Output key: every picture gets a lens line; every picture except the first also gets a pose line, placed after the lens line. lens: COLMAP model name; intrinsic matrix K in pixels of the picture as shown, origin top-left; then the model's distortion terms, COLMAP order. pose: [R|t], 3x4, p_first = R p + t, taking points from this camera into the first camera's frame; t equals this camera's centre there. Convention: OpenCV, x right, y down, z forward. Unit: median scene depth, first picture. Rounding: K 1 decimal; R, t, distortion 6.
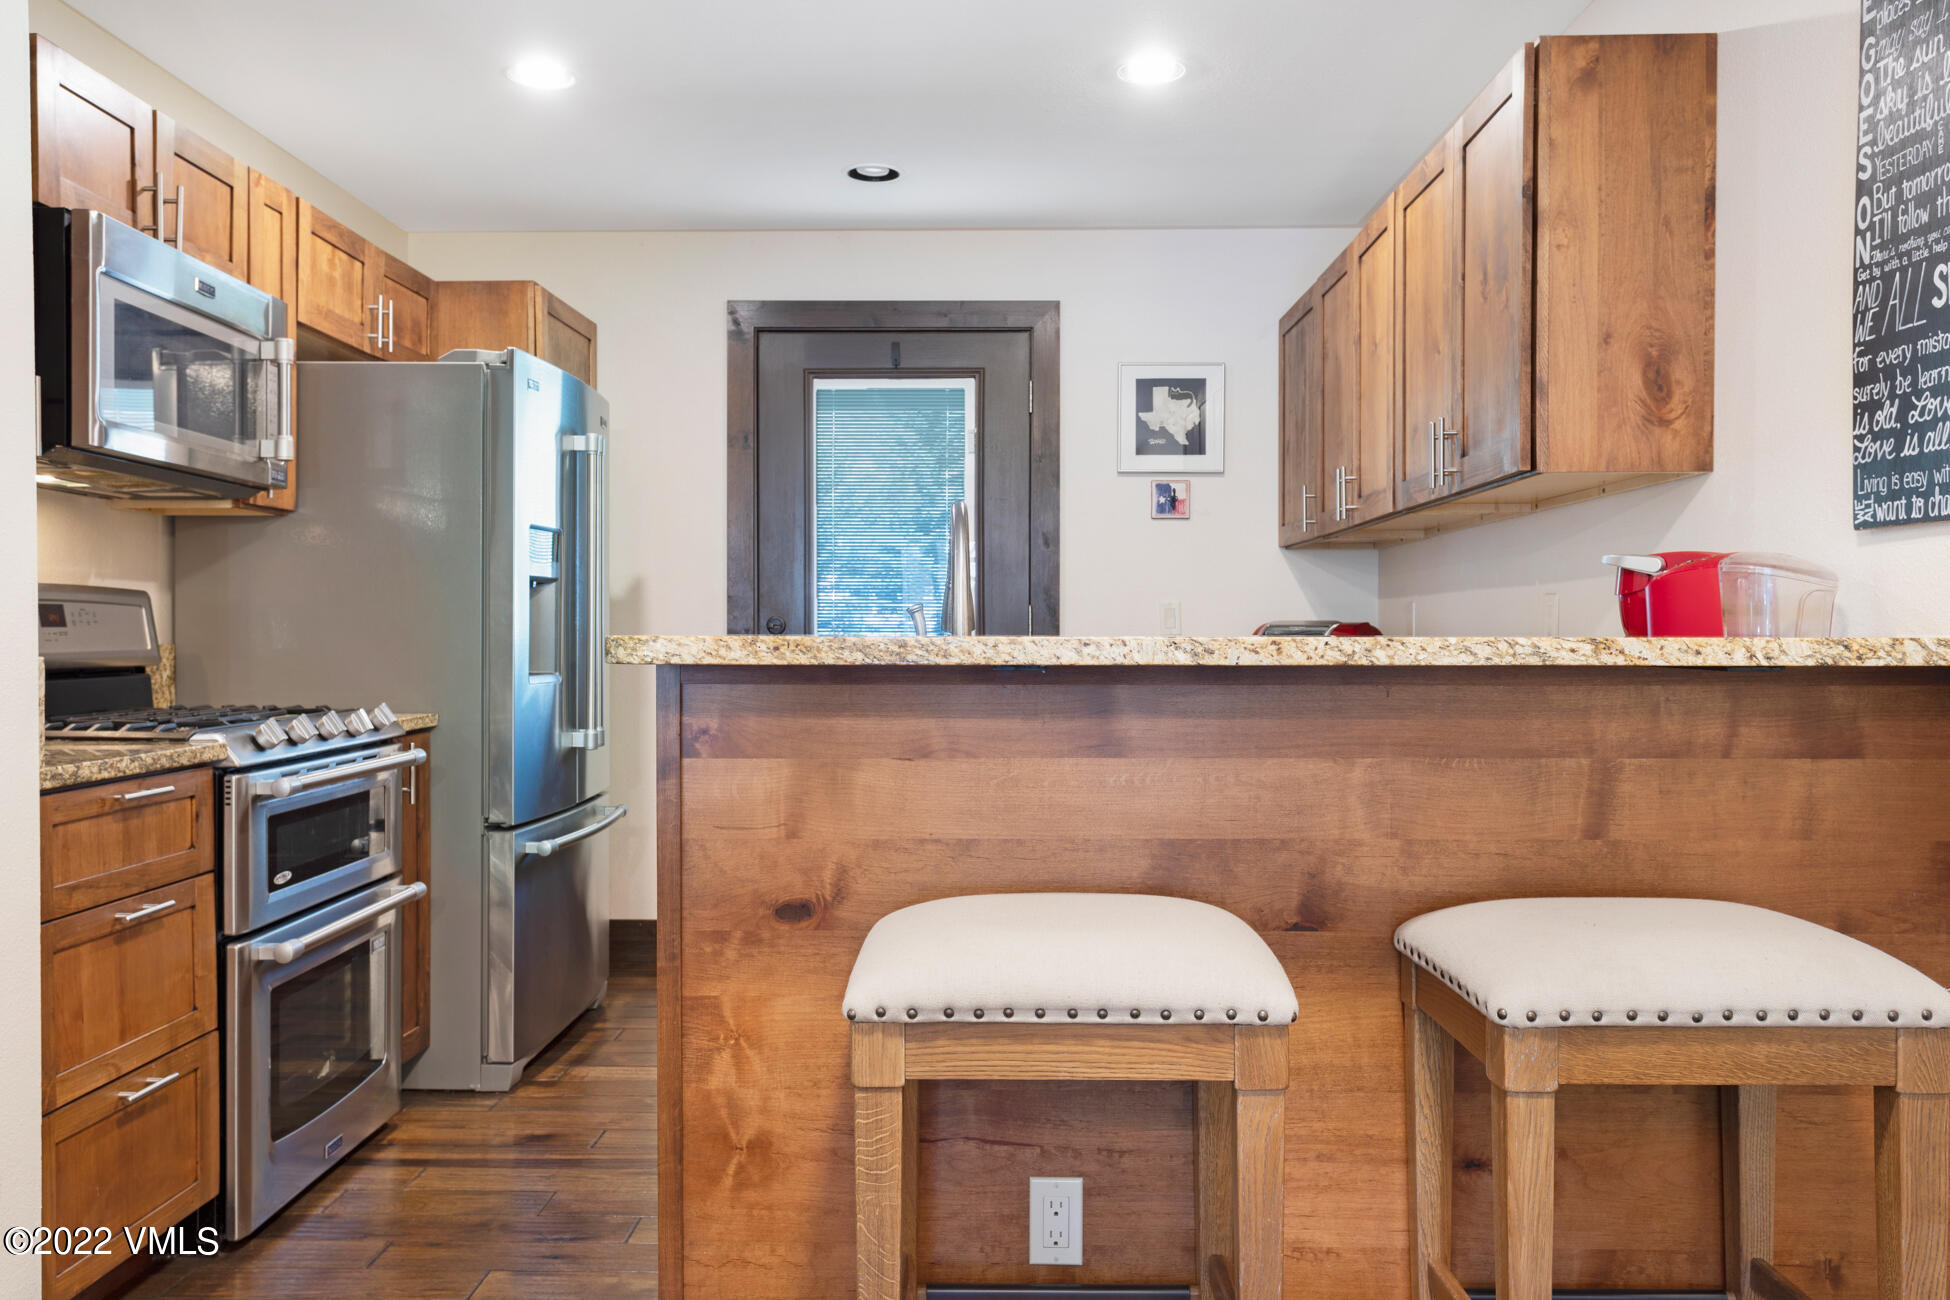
lens RADIAL K [[1571.5, 0, 970.8], [0, 1571.5, 649.8], [0, 0, 1]] dist [0.006613, 0.000460]
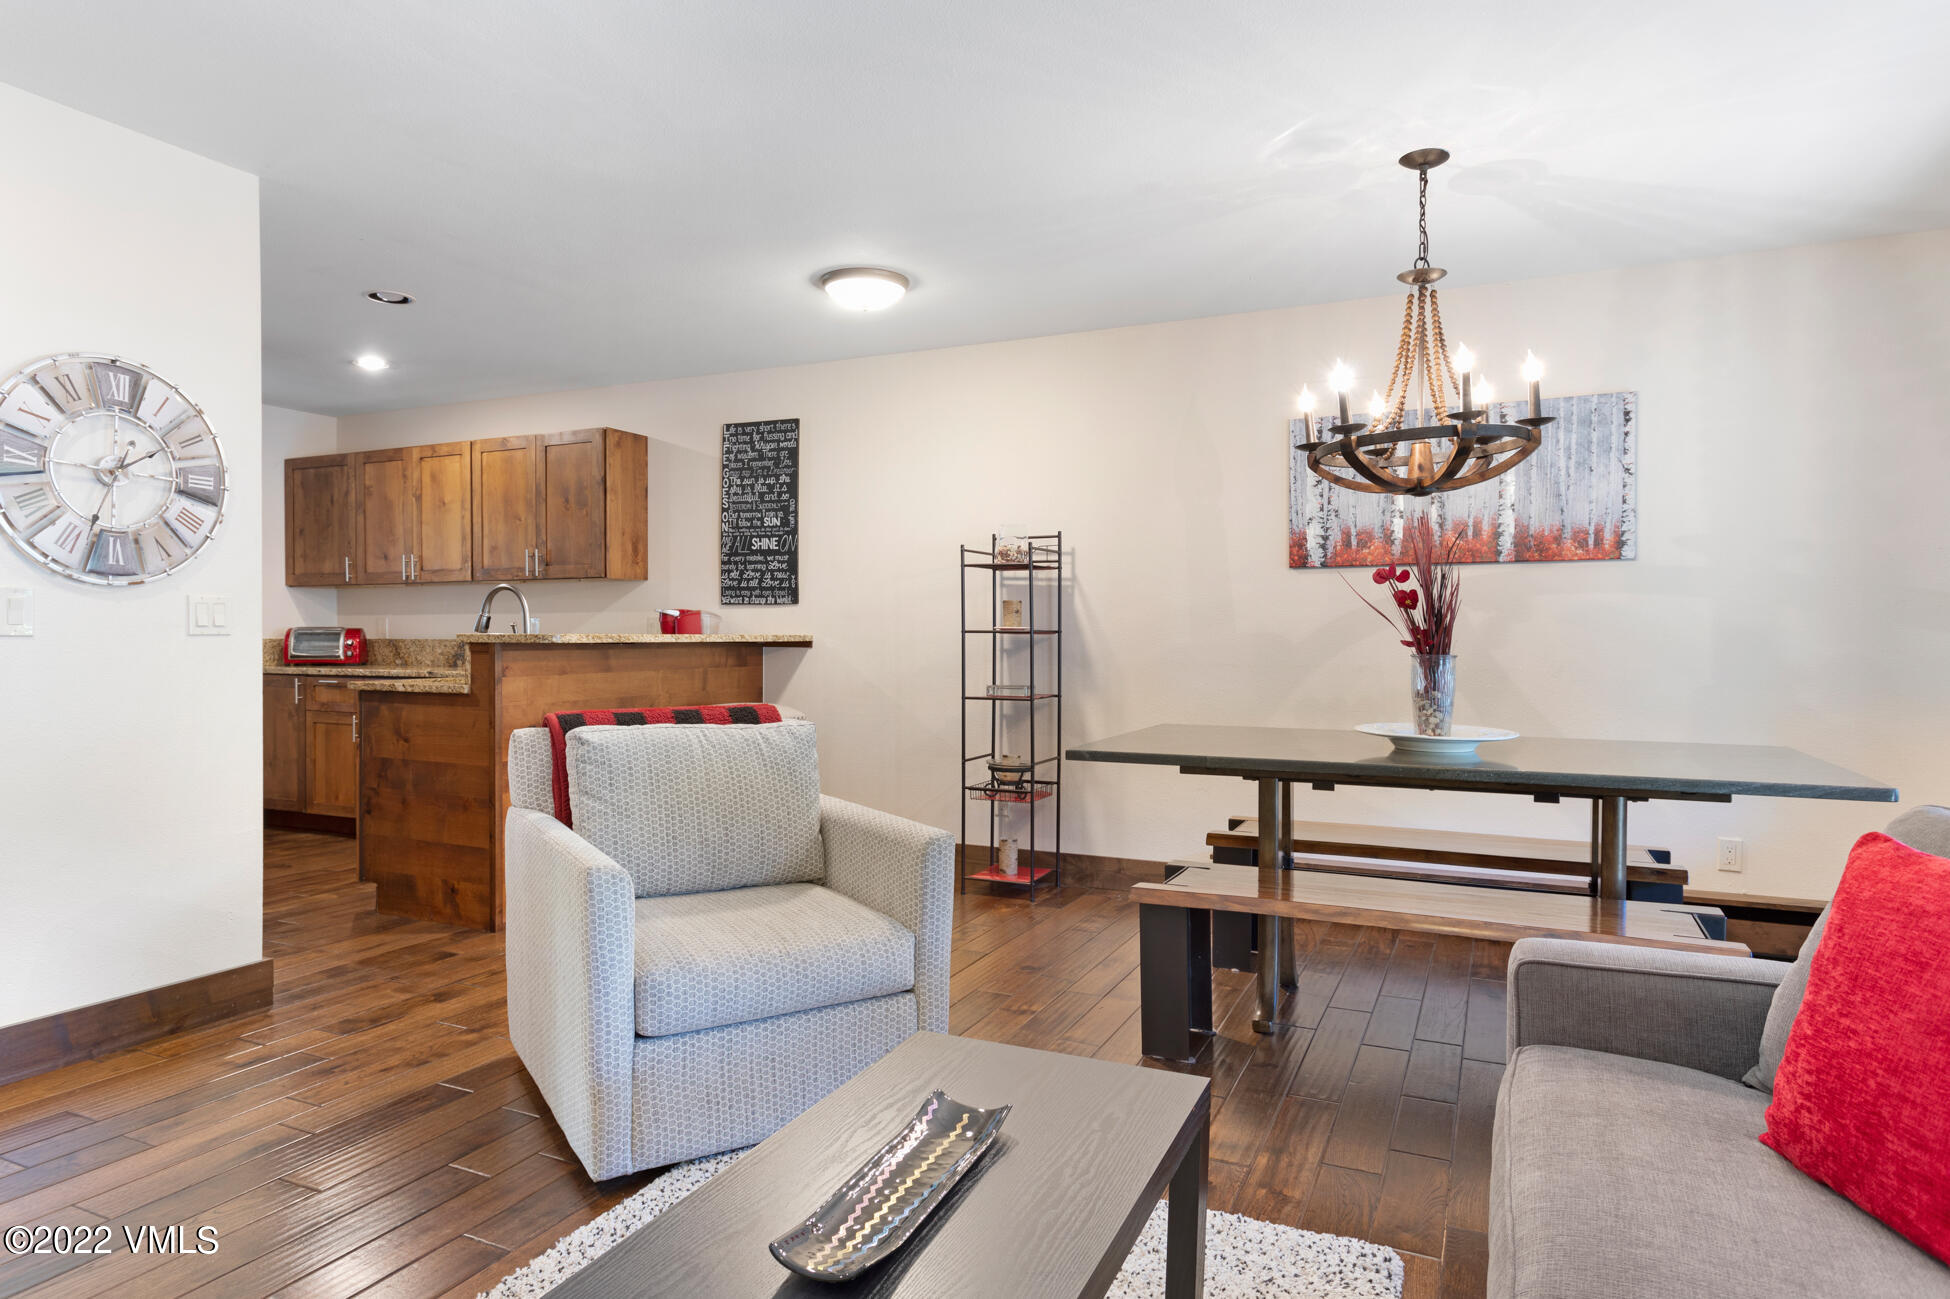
lens RADIAL K [[1150.6, 0, 964.9], [0, 1150.6, 645.4], [0, 0, 1]] dist [0.035664, -0.003324]
pose [[0.405753, -0.008365, 0.913944, -1.313746], [0.009118, 0.999945, 0.005104, 0.006216], [-0.913937, 0.006262, 0.405807, -0.459618]]
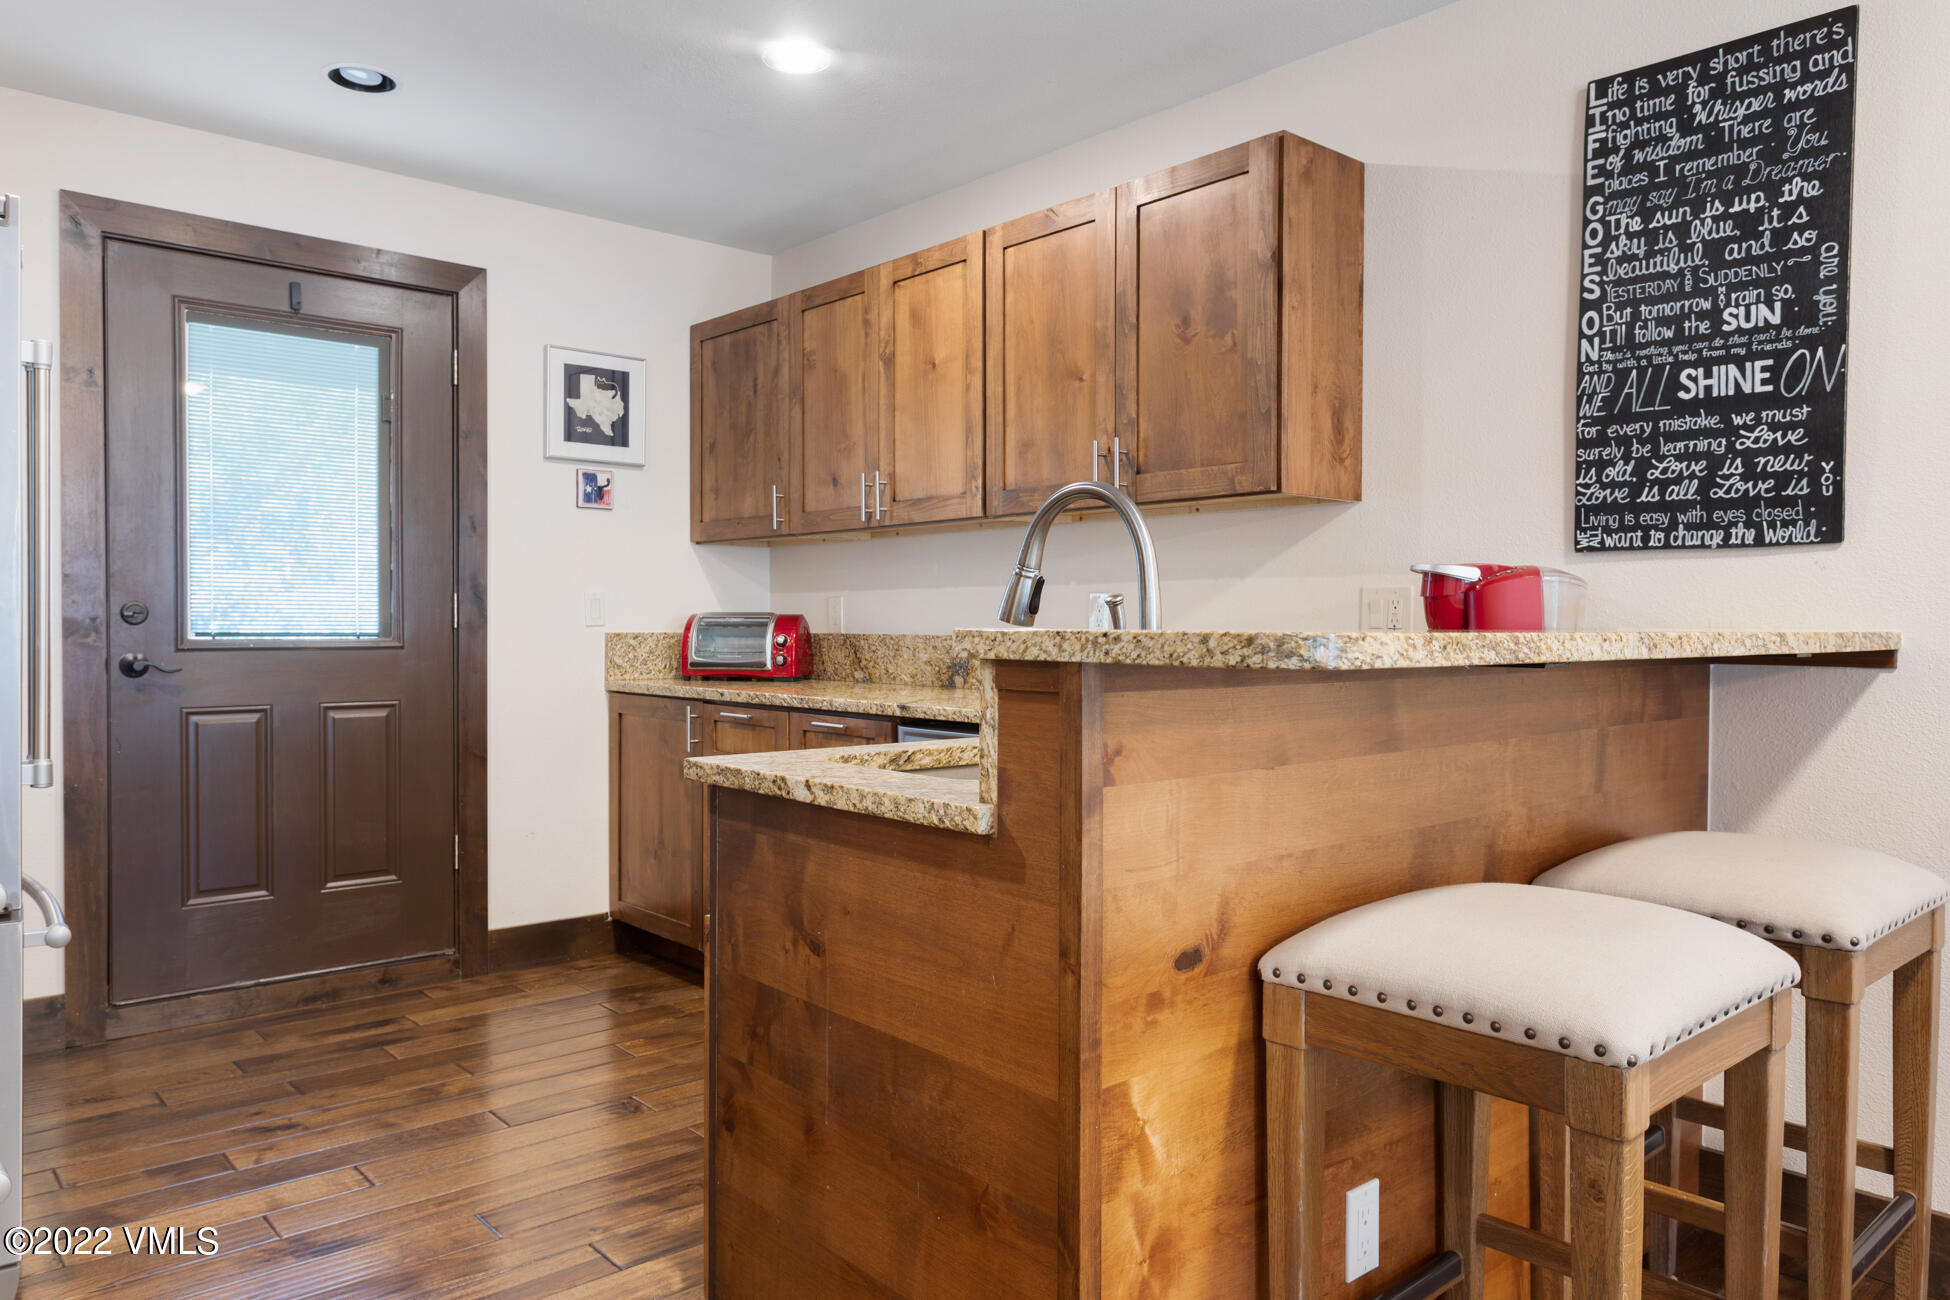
lens RADIAL K [[1328.1, 0, 963.9], [0, 1328.1, 641.9], [0, 0, 1]] dist [0.002091, 0.001398]
pose [[0.733676, -0.007316, 0.679460, -0.510772], [0.004412, 0.999972, 0.006002, -0.005896], [-0.679485, -0.001406, 0.733688, 0.420878]]
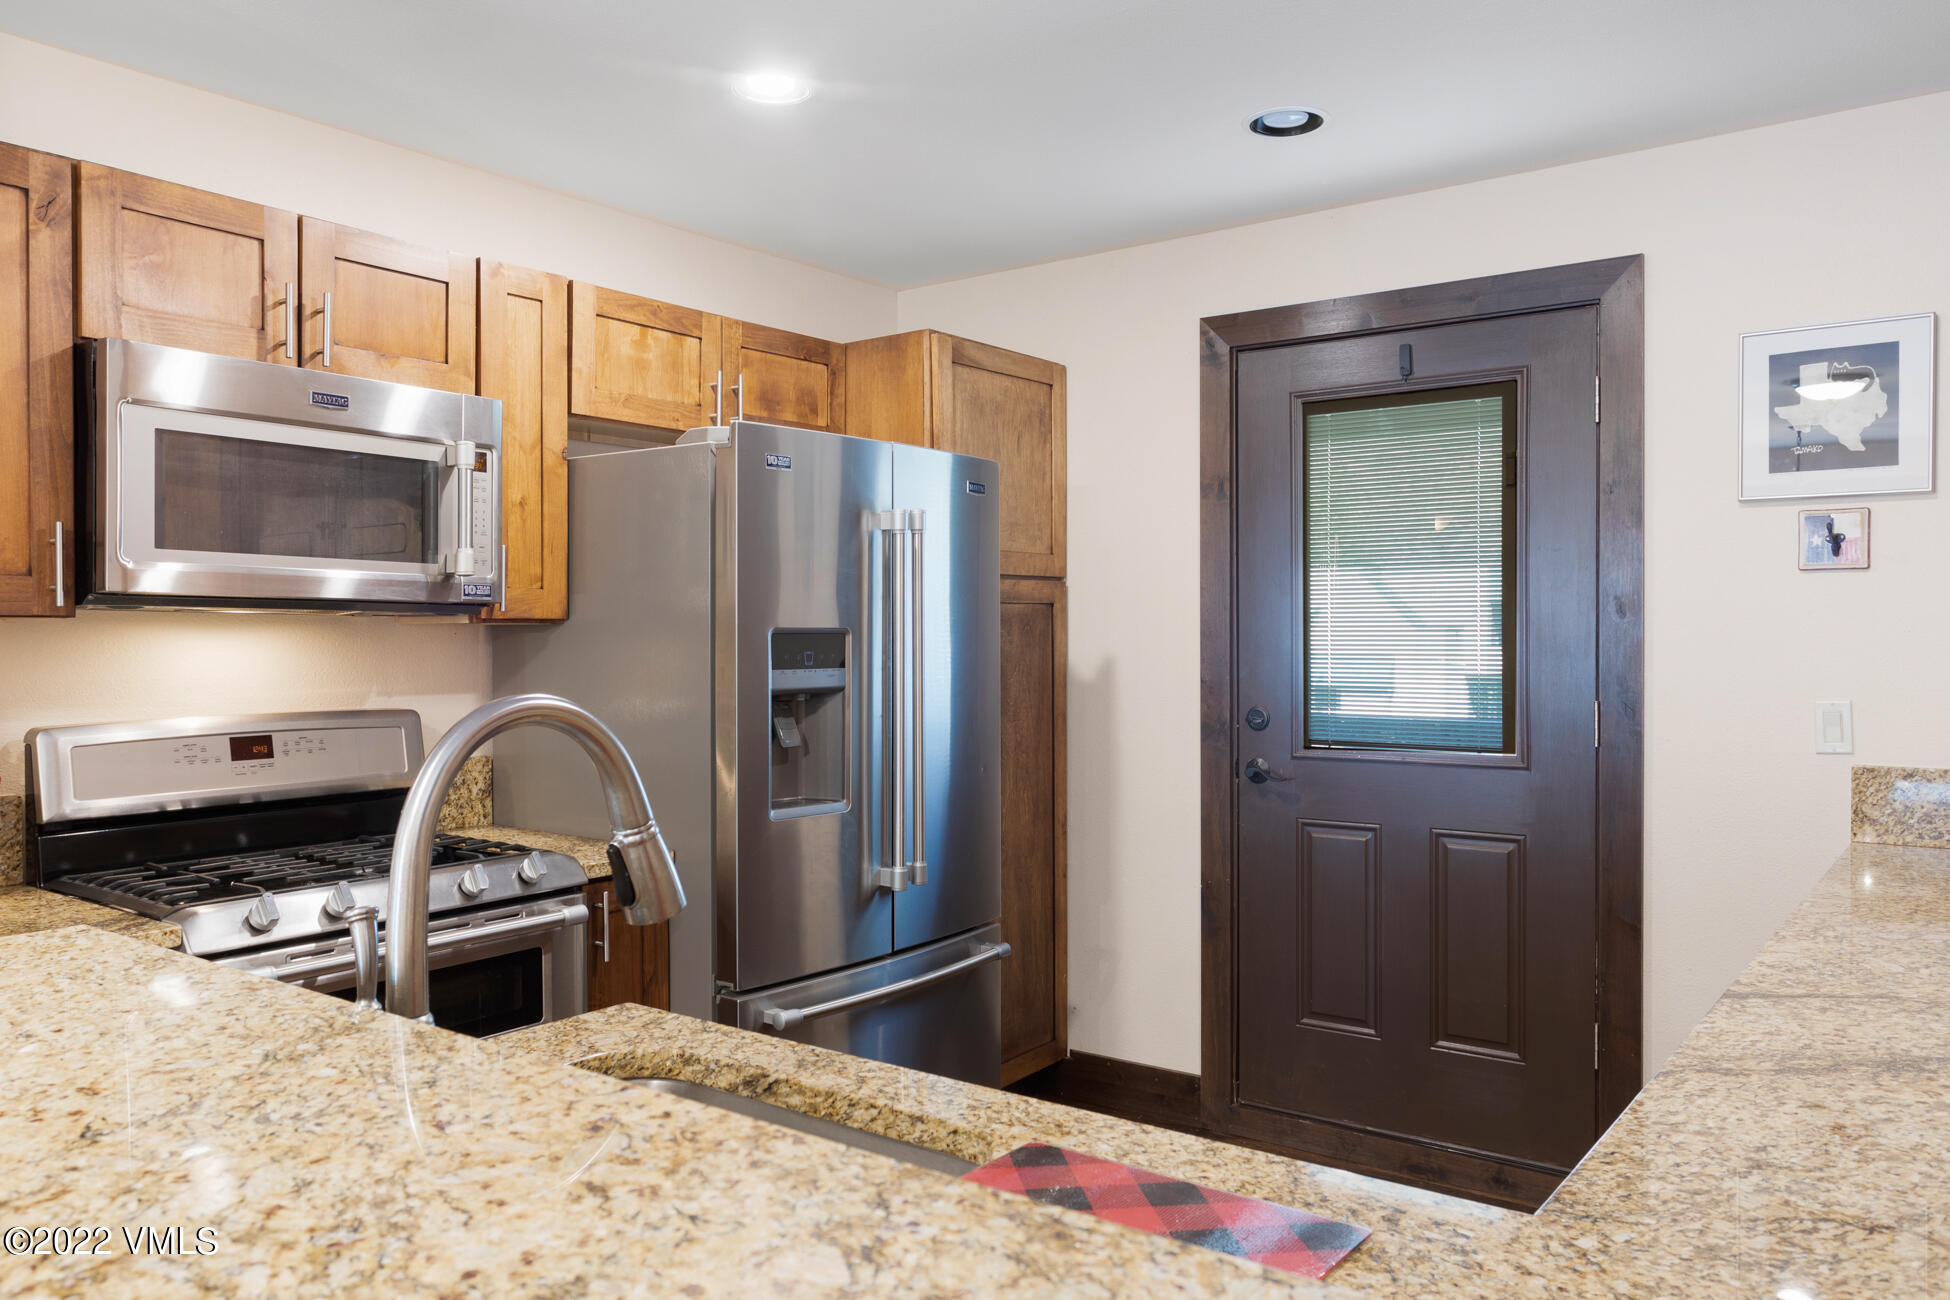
lens RADIAL K [[1434.4, 0, 966.1], [0, 1434.4, 651.6], [0, 0, 1]] dist [-0.014425, 0.006688]
pose [[0.805984, 0.004010, -0.591923, 0.347443], [-0.001727, 0.999989, 0.004423, -0.098034], [0.591934, -0.002543, 0.805982, 0.614315]]
